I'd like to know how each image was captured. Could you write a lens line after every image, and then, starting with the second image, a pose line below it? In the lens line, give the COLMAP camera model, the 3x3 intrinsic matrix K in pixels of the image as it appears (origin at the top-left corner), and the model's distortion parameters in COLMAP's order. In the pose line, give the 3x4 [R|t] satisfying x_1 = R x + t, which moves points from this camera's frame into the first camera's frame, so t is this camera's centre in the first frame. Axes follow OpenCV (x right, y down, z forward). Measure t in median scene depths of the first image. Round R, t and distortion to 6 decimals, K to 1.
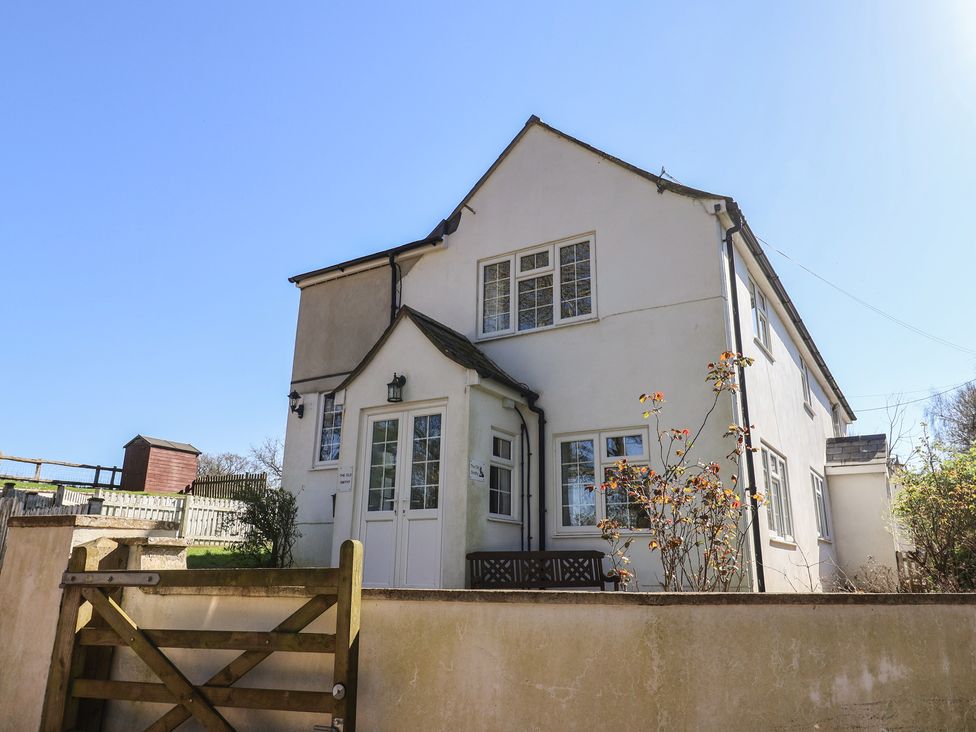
lens RADIAL K [[704.0, 0, 505.5], [0, 704.0, 363.5], [0, 0, 1]] dist [0.002956, -0.002996]
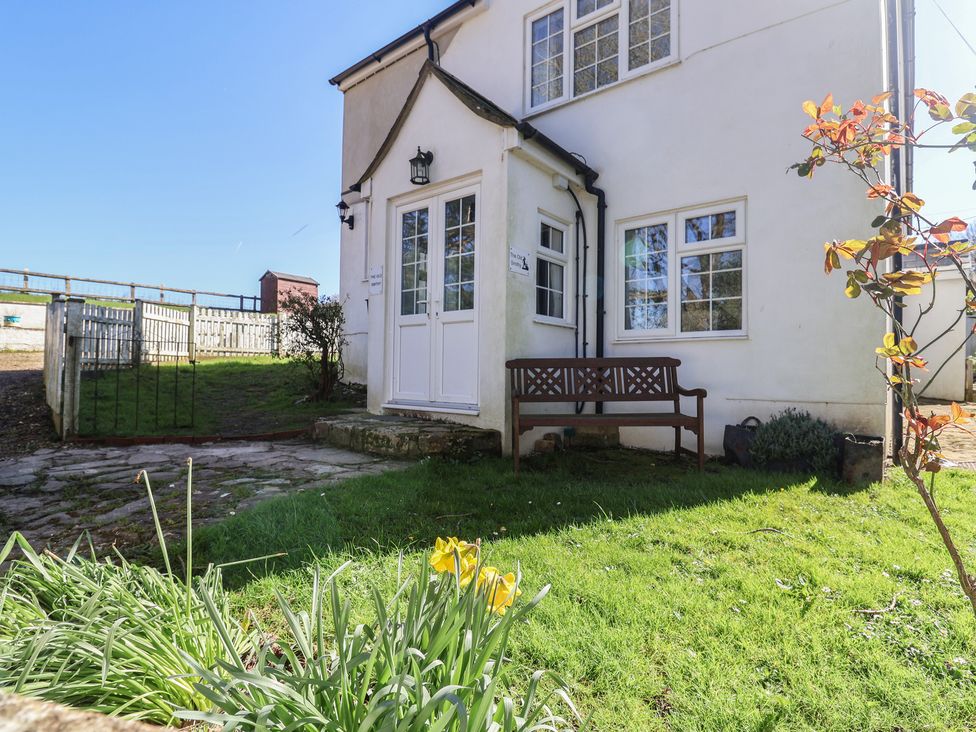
lens RADIAL K [[502.8, 0, 494.9], [0, 502.8, 370.2], [0, 0, 1]] dist [-0.009229, -0.001397]
pose [[0.989388, 0.001646, -0.145286, 0.014401], [0.038578, 0.961069, 0.273602, 0.105367], [0.140080, -0.276304, 0.950807, 0.386599]]
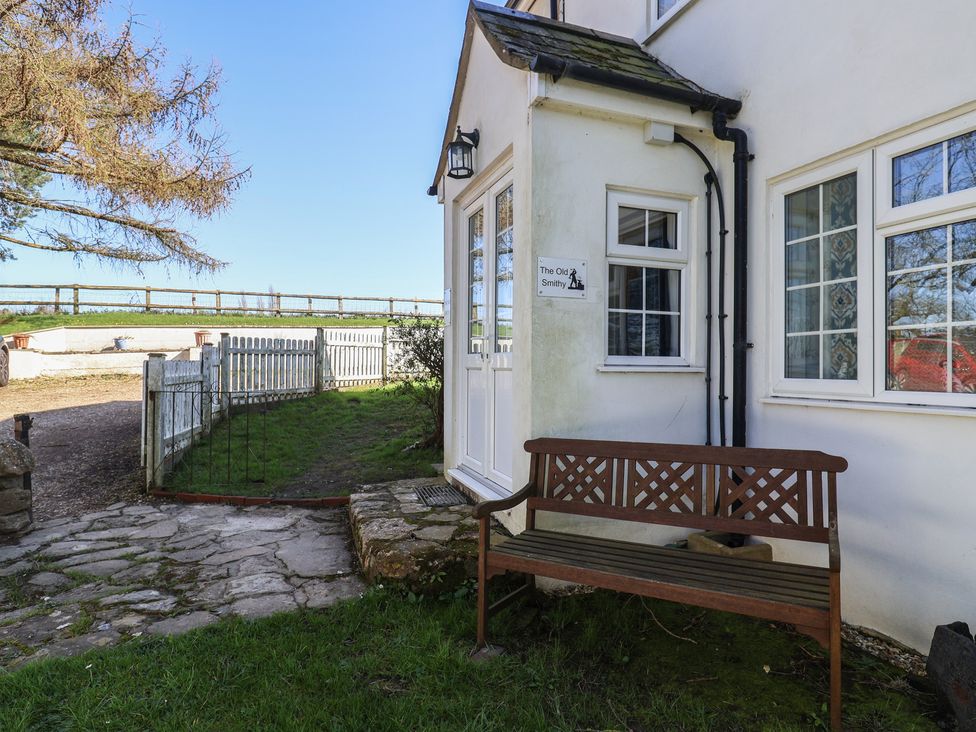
lens RADIAL K [[569.6, 0, 509.3], [0, 569.6, 368.7], [0, 0, 1]] dist [0.003347, -0.017076]
pose [[0.779693, -0.001587, -0.626160, 0.171946], [0.179283, 0.958697, 0.220813, 0.109076], [0.599947, -0.284426, 0.747774, 0.606243]]
